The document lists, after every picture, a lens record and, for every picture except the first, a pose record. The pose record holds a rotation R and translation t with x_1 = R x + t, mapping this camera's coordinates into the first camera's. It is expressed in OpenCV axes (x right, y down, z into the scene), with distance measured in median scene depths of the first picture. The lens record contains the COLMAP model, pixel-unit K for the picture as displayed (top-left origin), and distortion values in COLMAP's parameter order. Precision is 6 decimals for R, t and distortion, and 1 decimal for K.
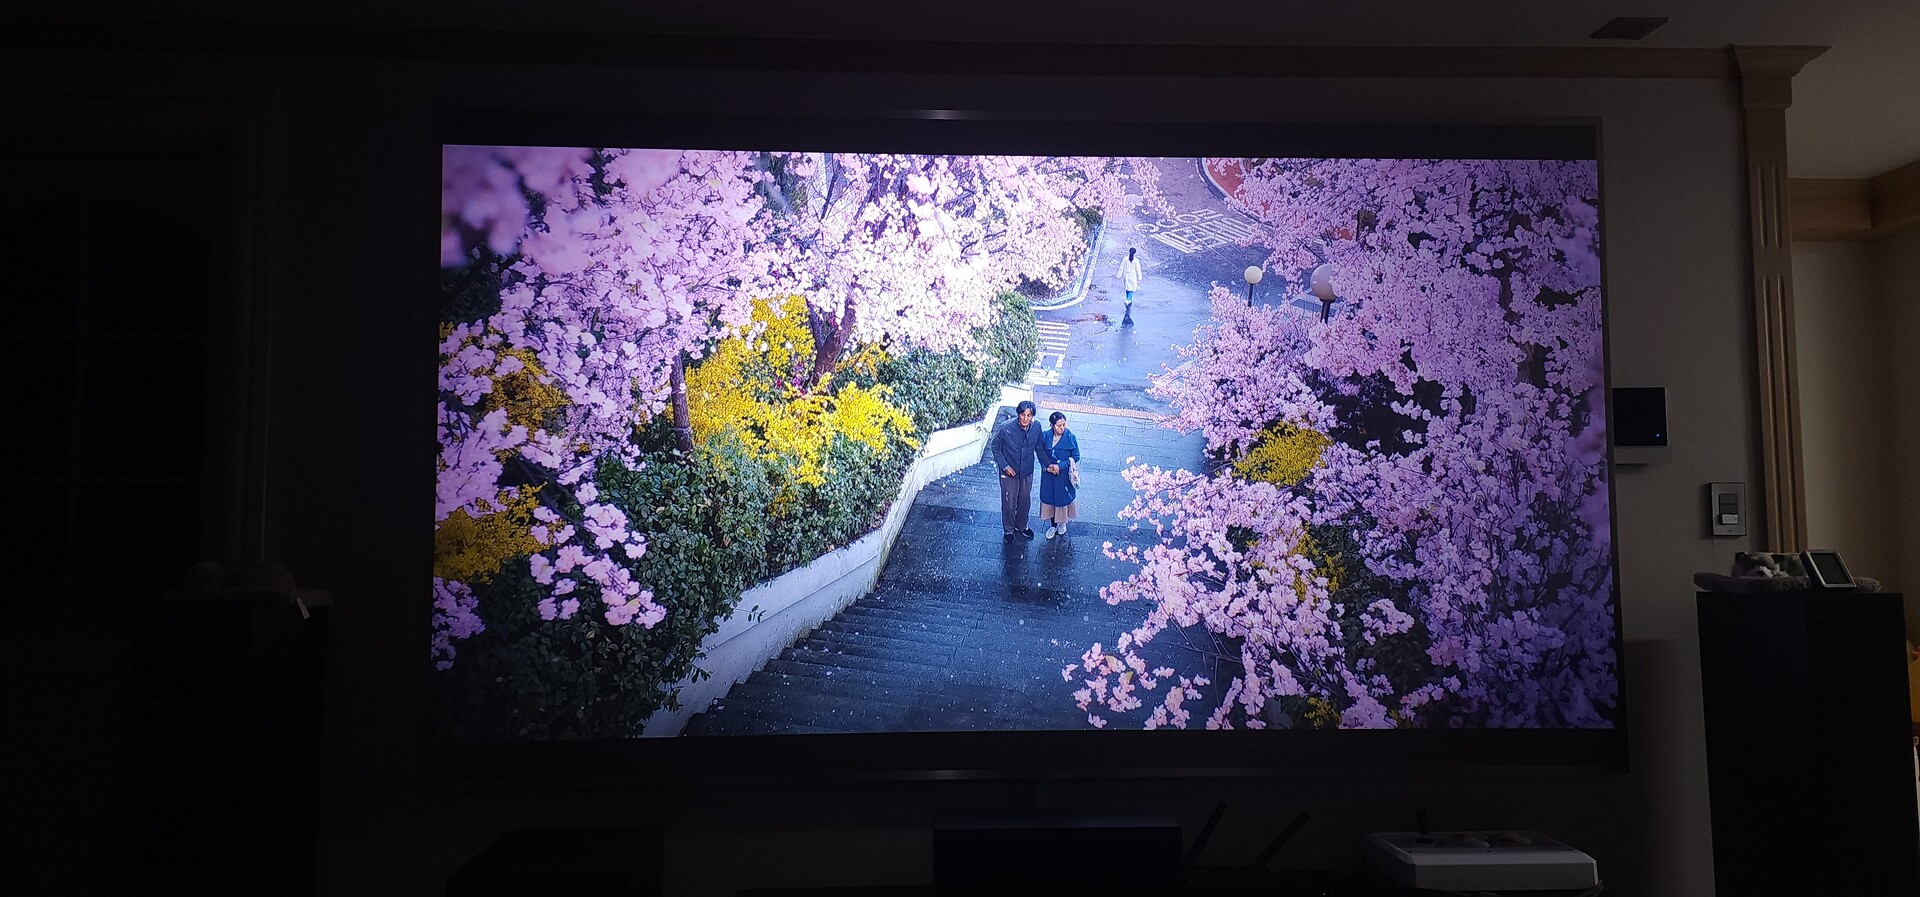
lens RADIAL K [[1320.0, 0, 974.0], [0, 1320.0, 452.6], [0, 0, 1]] dist [0.041506, -0.044603]
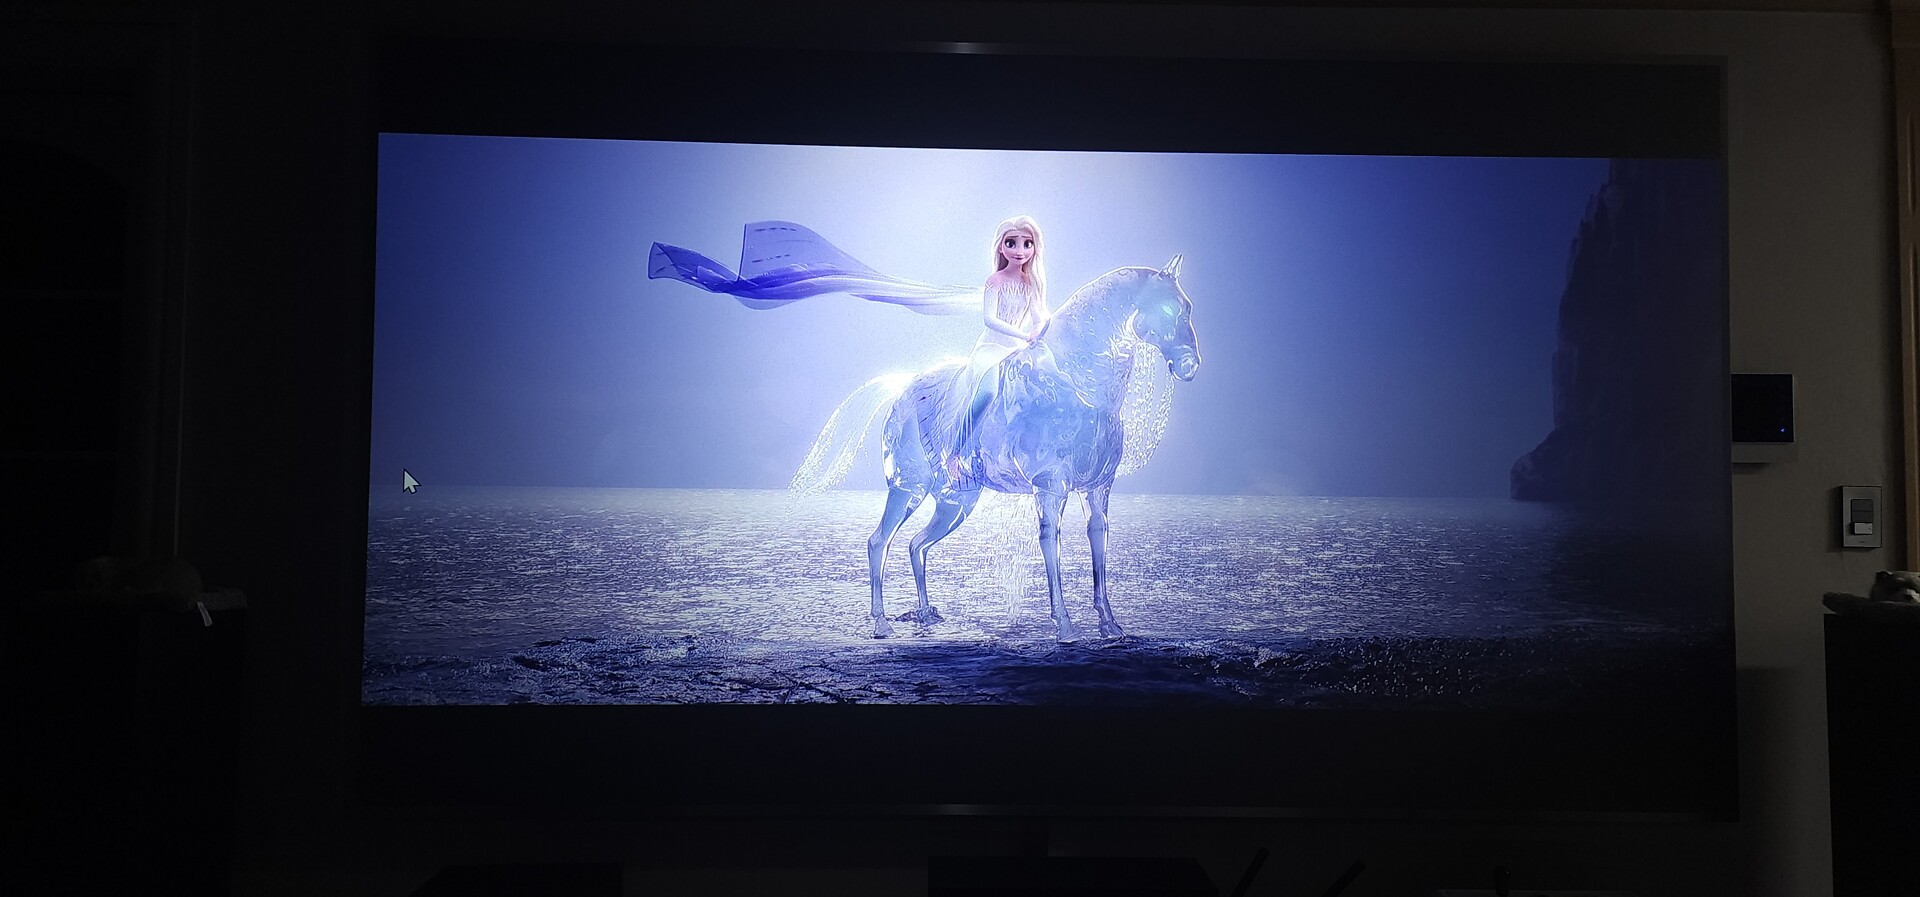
lens RADIAL K [[1320.0, 0, 963.6], [0, 1320.0, 453.4], [0, 0, 1]] dist [0.041506, -0.044603]
pose [[0.999498, 0.015249, -0.027756, 0.009358], [-0.014315, 0.999335, 0.033536, -0.019308], [0.028248, -0.033122, 0.999052, 0.125068]]
